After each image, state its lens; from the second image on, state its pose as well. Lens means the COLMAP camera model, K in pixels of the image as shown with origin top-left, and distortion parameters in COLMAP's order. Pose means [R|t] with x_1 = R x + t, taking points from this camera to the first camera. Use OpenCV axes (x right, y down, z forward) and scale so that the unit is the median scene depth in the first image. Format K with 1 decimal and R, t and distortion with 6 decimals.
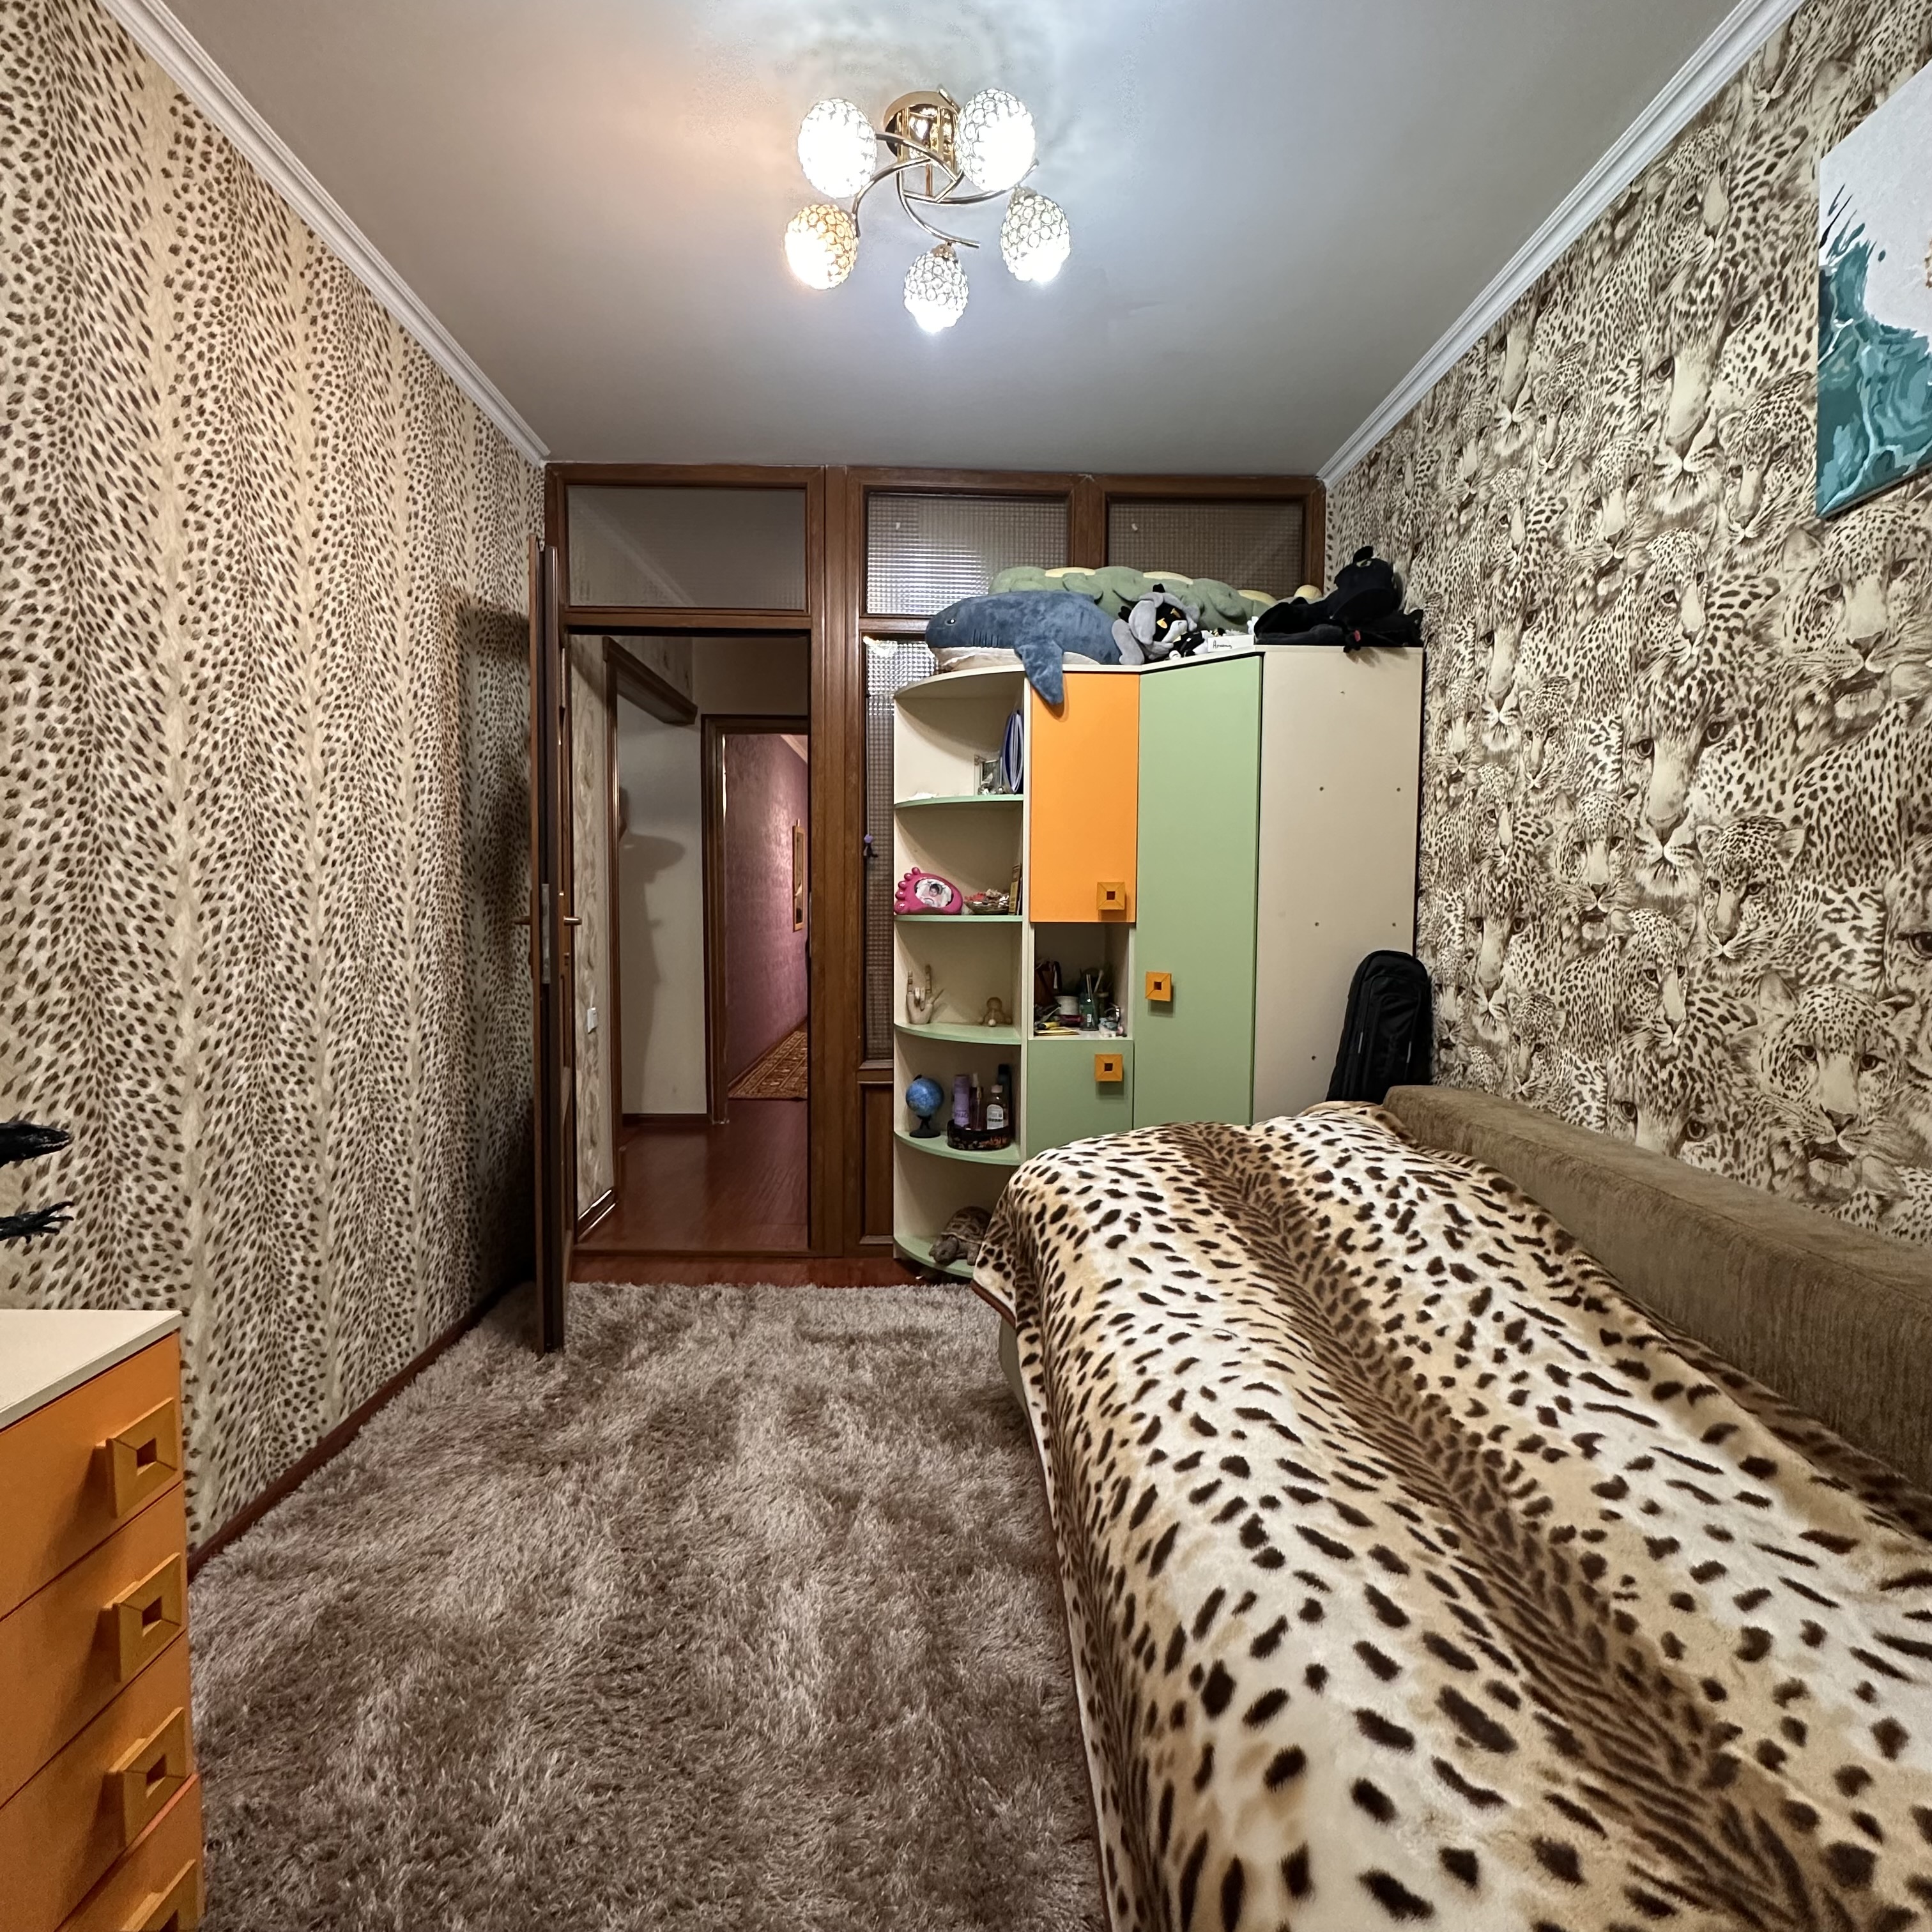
lens RADIAL K [[1025.7, 0, 966.0], [0, 1025.7, 966.0], [0, 0, 1]] dist [0.000319, -0.000363]
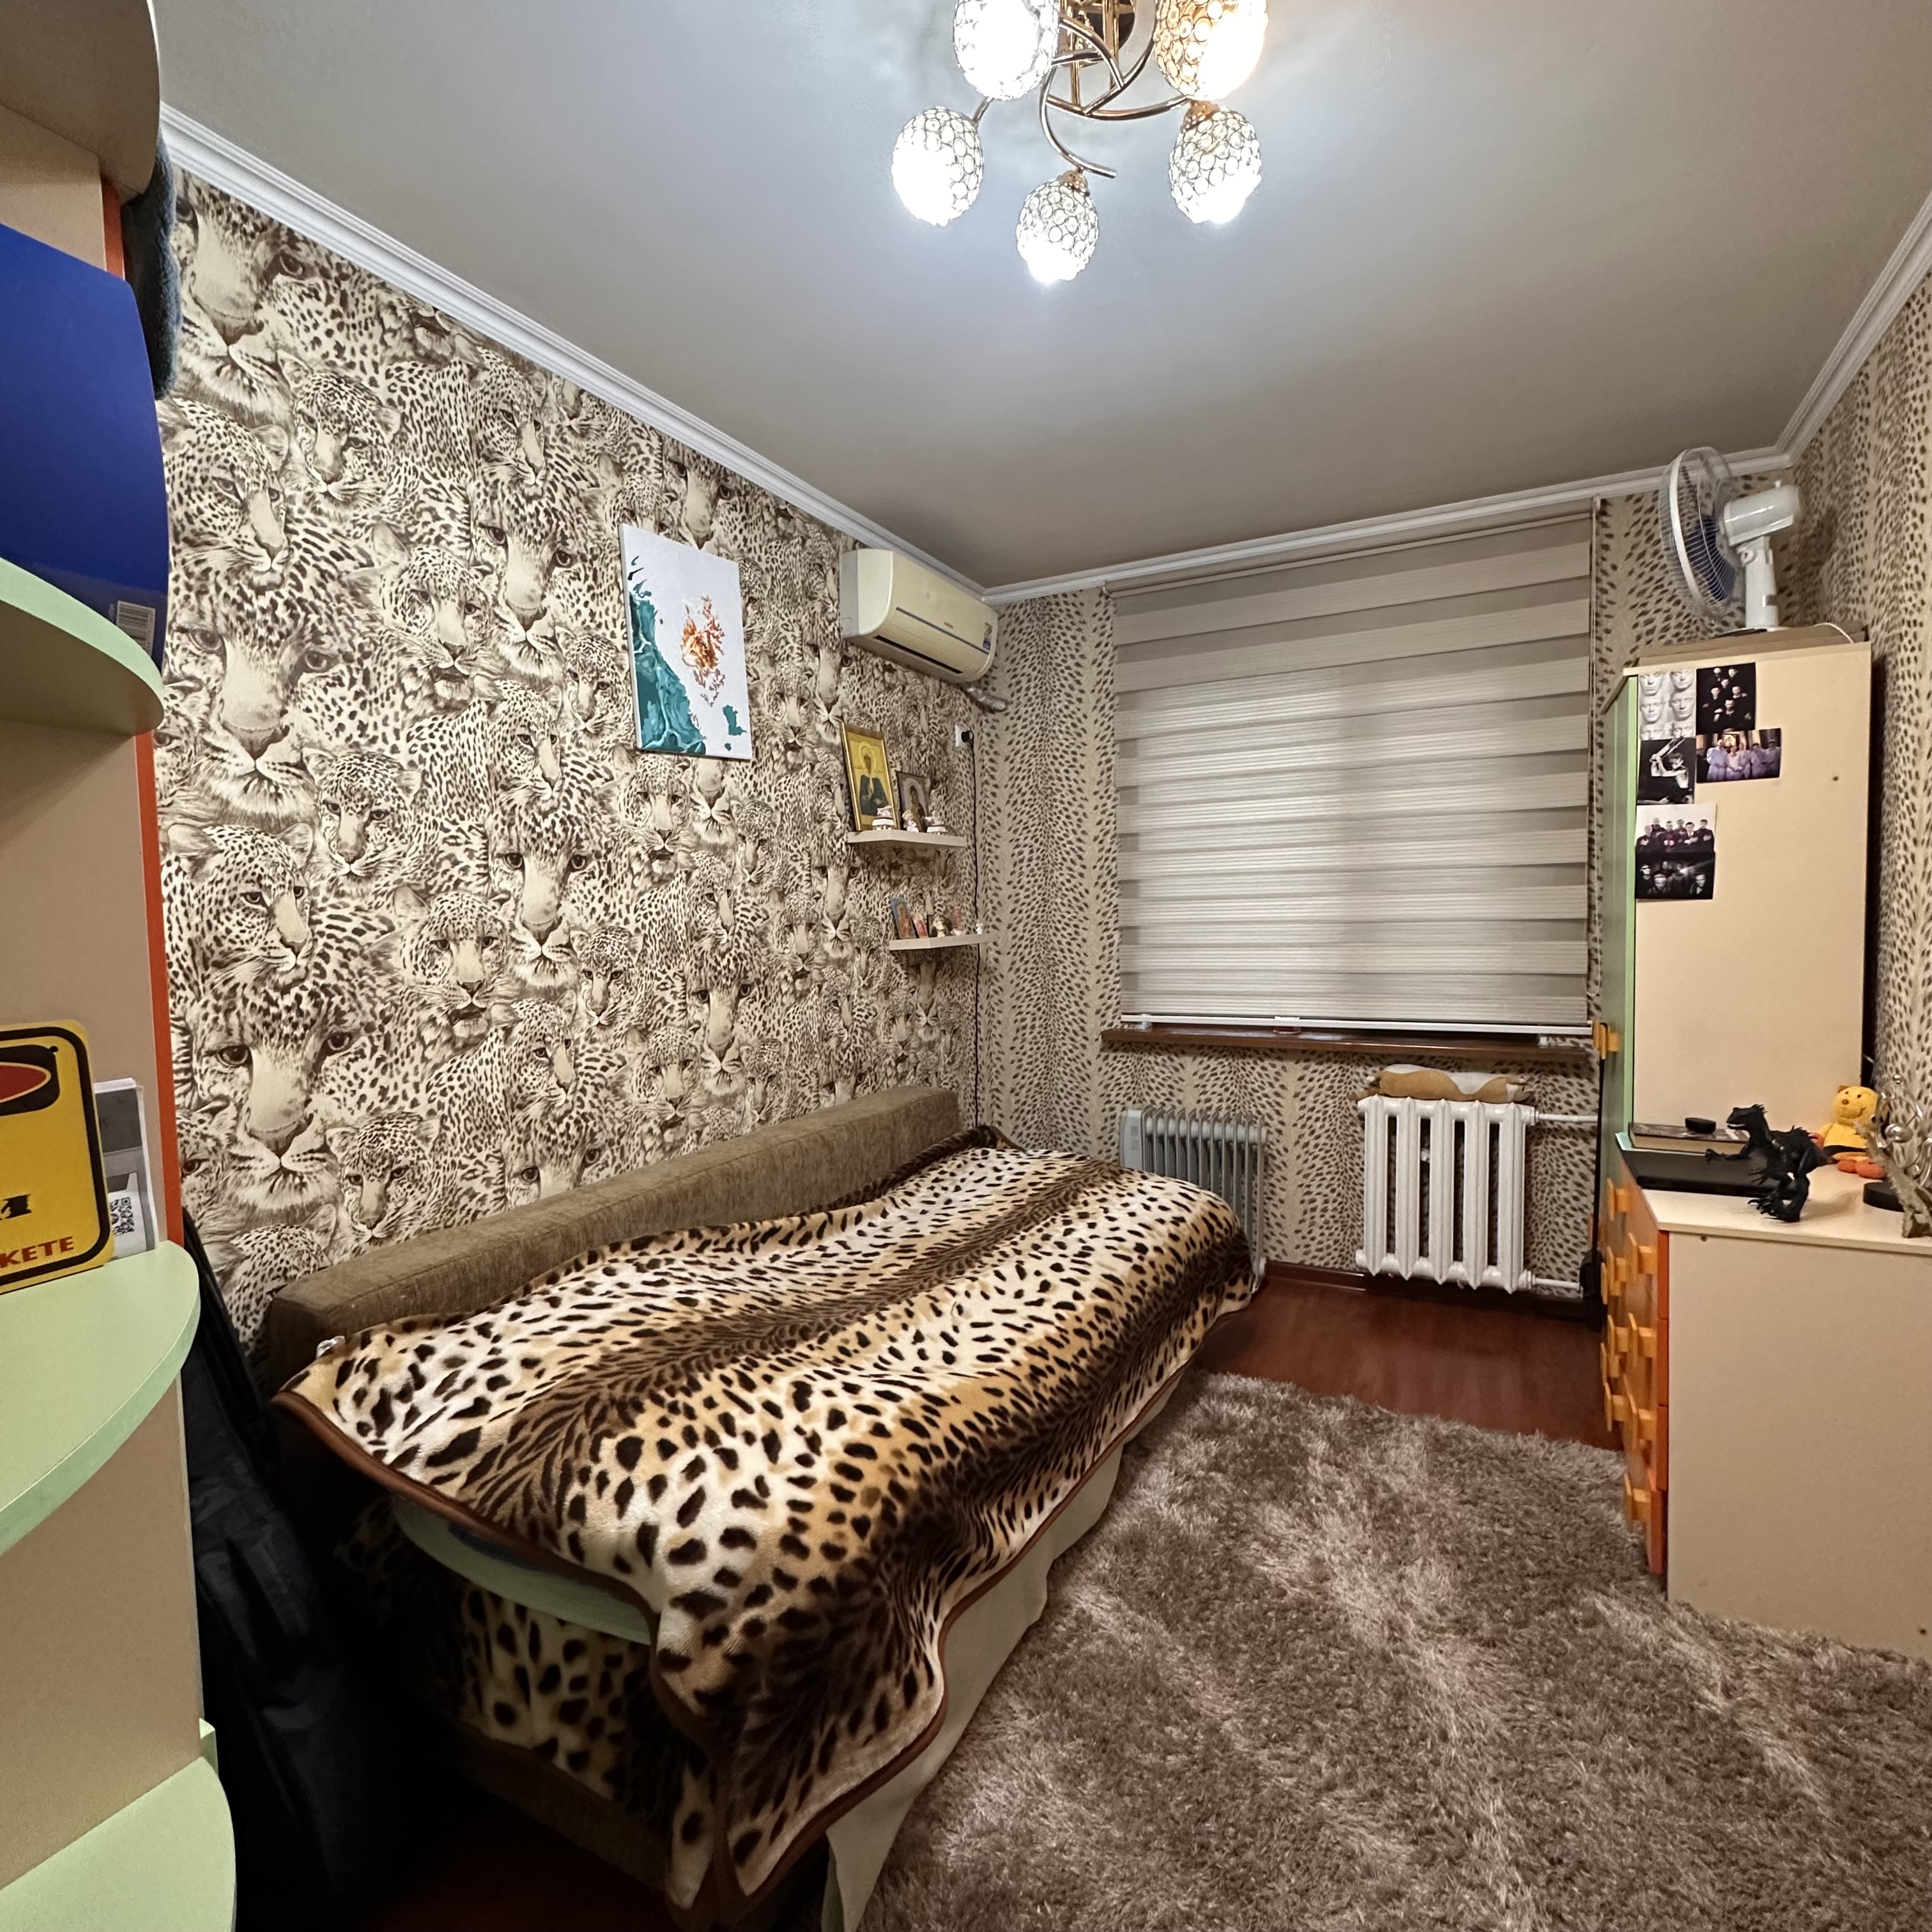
lens RADIAL K [[1025.7, 0, 966.0], [0, 1025.7, 966.0], [0, 0, 1]] dist [0.000319, -0.000363]
pose [[-0.875230, -0.013239, 0.483526, -0.404861], [0.049822, 0.991841, 0.117339, -0.245499], [-0.481134, 0.126788, -0.867430, 2.116387]]
